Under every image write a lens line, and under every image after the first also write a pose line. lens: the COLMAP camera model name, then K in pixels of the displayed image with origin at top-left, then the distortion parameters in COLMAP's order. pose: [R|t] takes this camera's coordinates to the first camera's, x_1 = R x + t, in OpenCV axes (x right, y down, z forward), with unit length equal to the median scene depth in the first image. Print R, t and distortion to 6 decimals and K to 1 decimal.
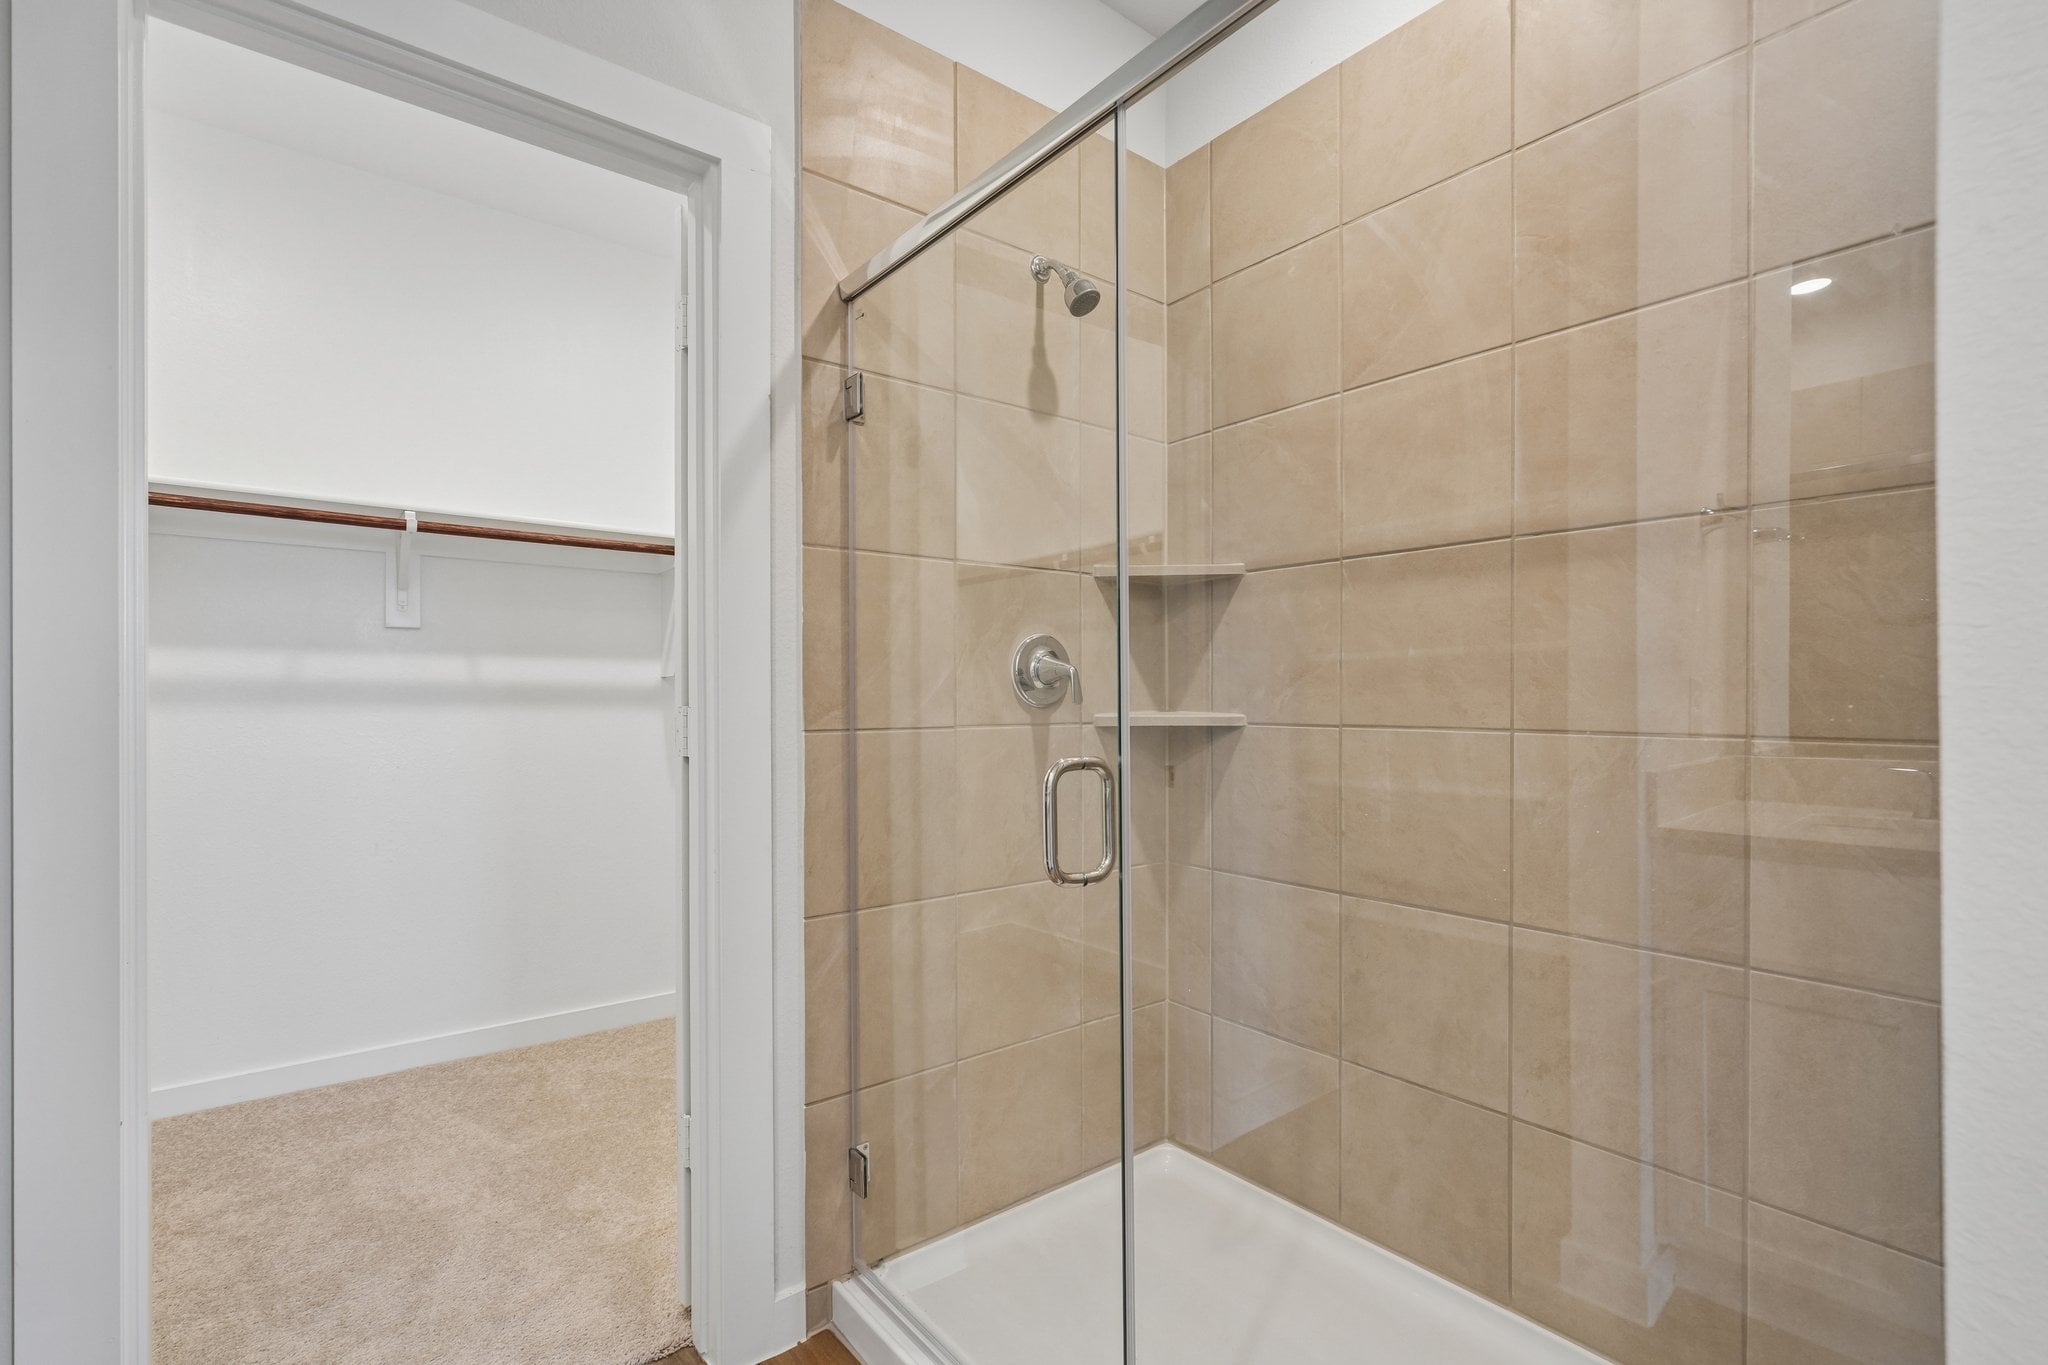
lens RADIAL K [[926.6, 0, 1028.8], [0, 926.6, 698.5], [0, 0, 1]] dist [-0.007828, 0.000745]
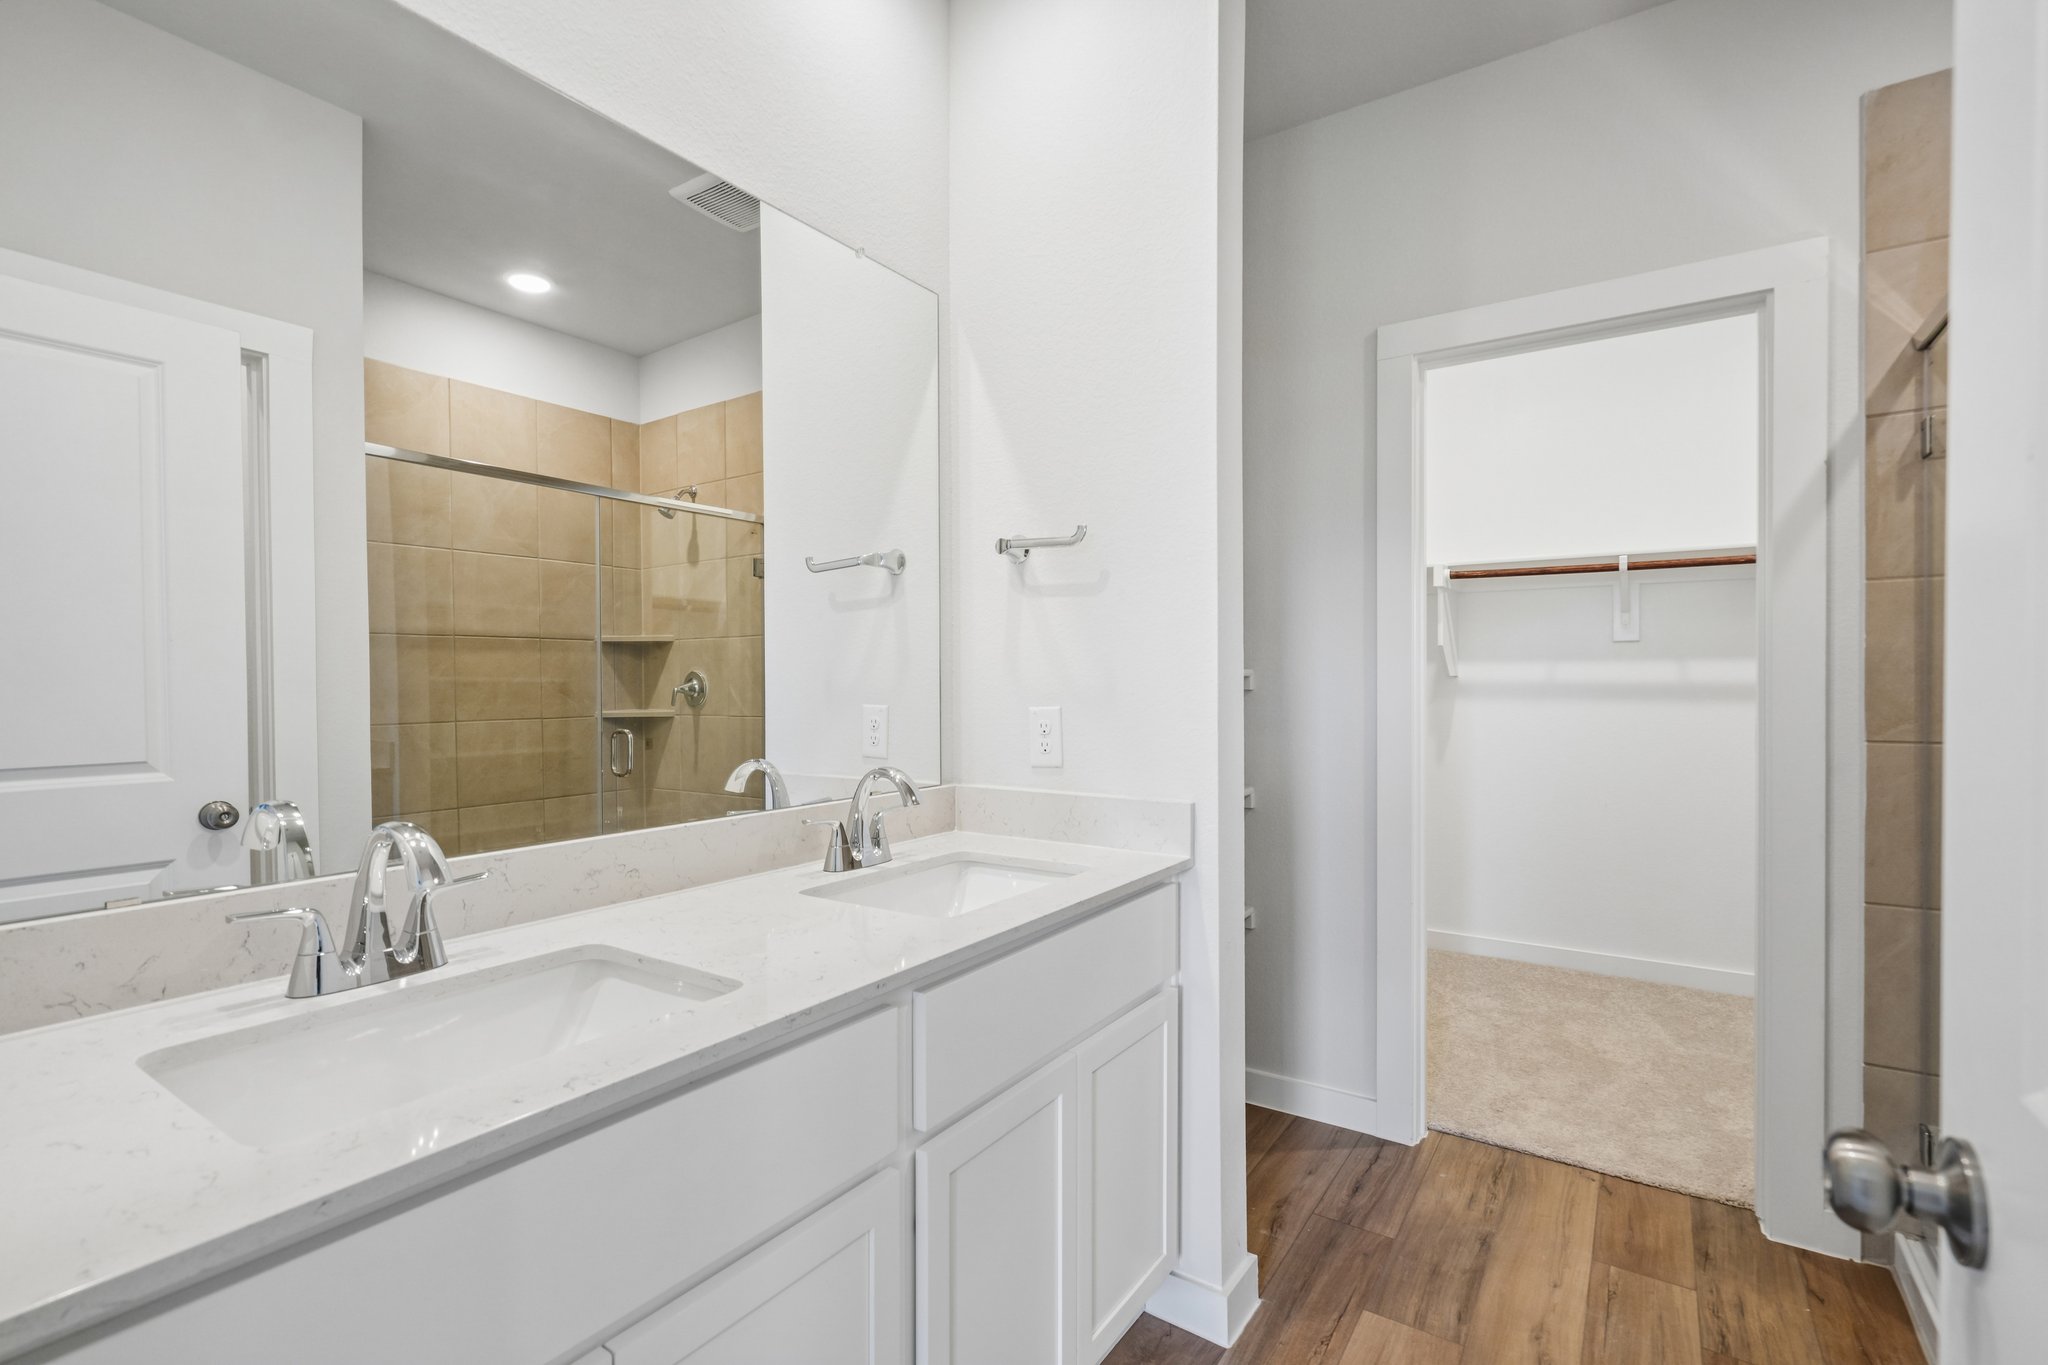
lens RADIAL K [[926.6, 0, 1028.8], [0, 926.6, 698.5], [0, 0, 1]] dist [-0.007828, 0.000745]
pose [[0.300320, 0.019885, -0.953631, 0.523668], [0.006429, 0.999718, 0.022870, -0.049470], [0.953817, -0.012999, 0.300107, -0.331889]]
